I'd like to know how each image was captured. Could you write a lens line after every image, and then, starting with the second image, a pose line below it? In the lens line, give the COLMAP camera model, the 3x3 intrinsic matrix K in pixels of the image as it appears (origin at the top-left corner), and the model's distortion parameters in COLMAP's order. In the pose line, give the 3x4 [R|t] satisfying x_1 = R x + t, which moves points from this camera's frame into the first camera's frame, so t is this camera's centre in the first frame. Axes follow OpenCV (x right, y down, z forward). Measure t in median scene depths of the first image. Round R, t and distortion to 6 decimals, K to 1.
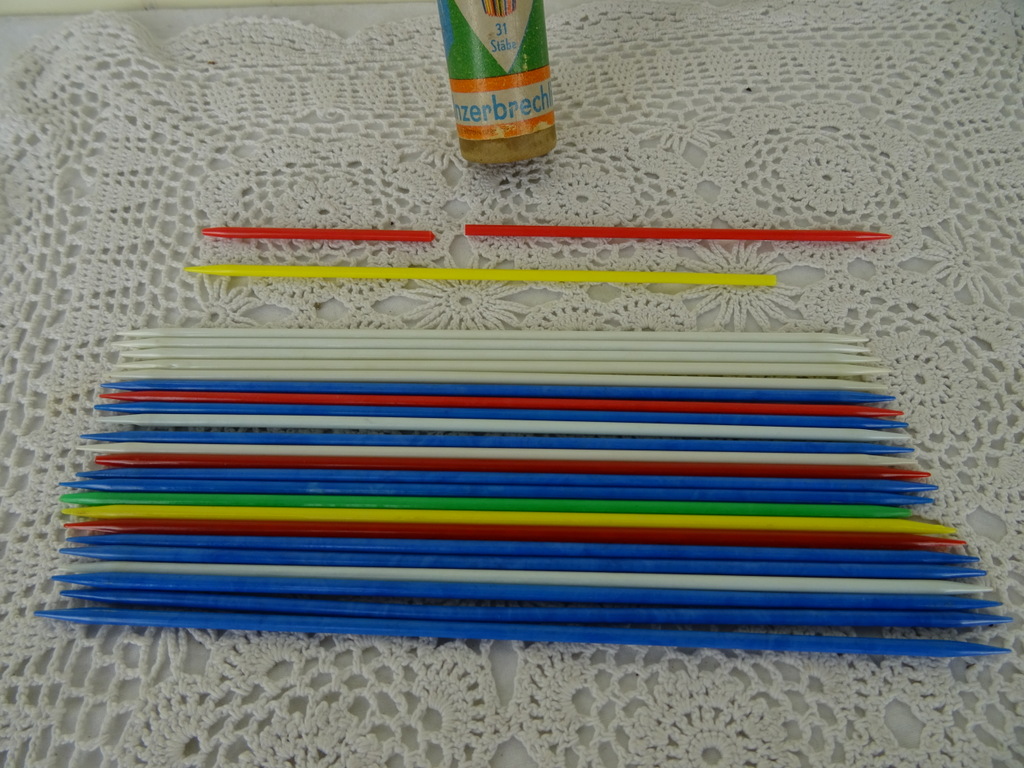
lens RADIAL K [[727.0, 0, 514.7], [0, 727.0, 377.6], [0, 0, 1]] dist [0.015822, -0.037747]
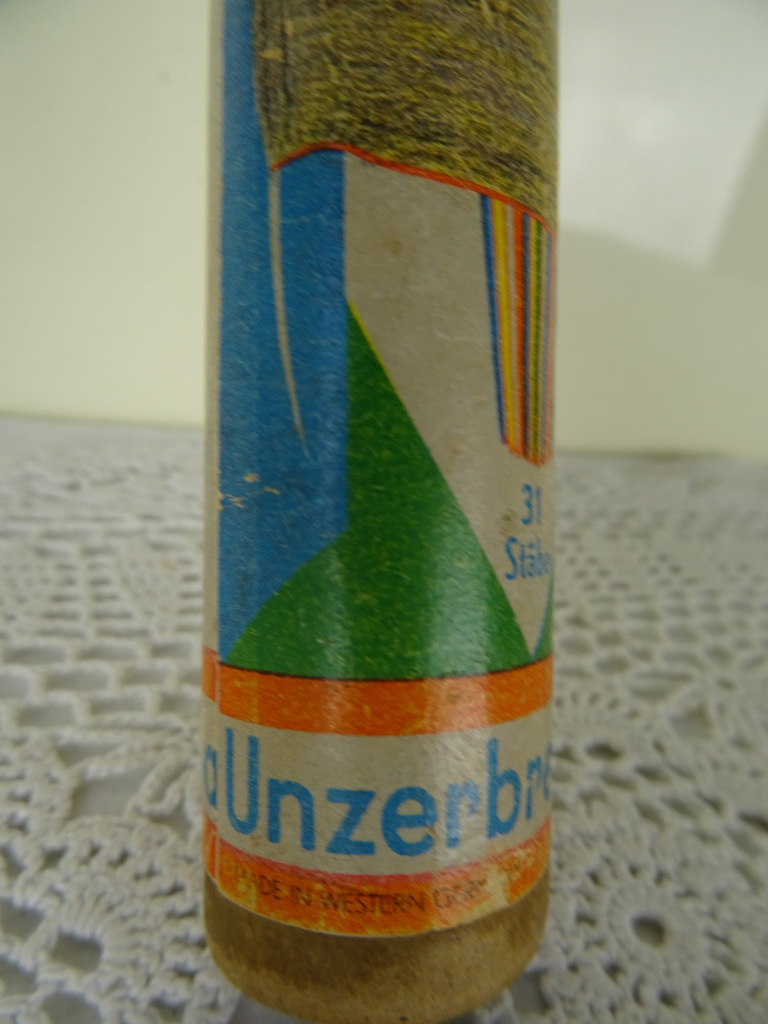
lens RADIAL K [[727.0, 0, 387.2], [0, 727.0, 510.2], [0, 0, 1]] dist [0.015822, -0.037747]
pose [[0.958741, 0.062543, 0.277317, -0.123568], [0.062846, 0.904735, -0.421314, -0.276406], [-0.277249, 0.421359, 0.863475, 0.640049]]
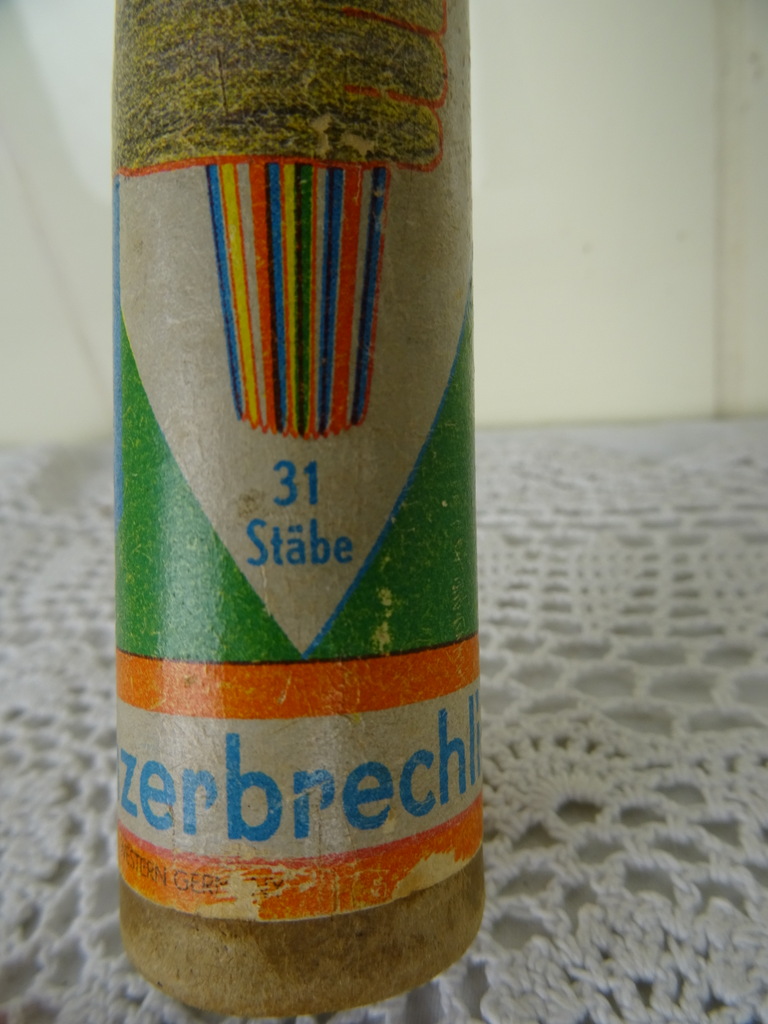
lens RADIAL K [[727.0, 0, 386.9], [0, 727.0, 509.3], [0, 0, 1]] dist [0.015822, -0.037747]
pose [[0.885565, 0.040478, -0.462748, 0.104575], [-0.229087, 0.904678, -0.359272, -0.297889], [0.404095, 0.424168, 0.810425, 0.672545]]
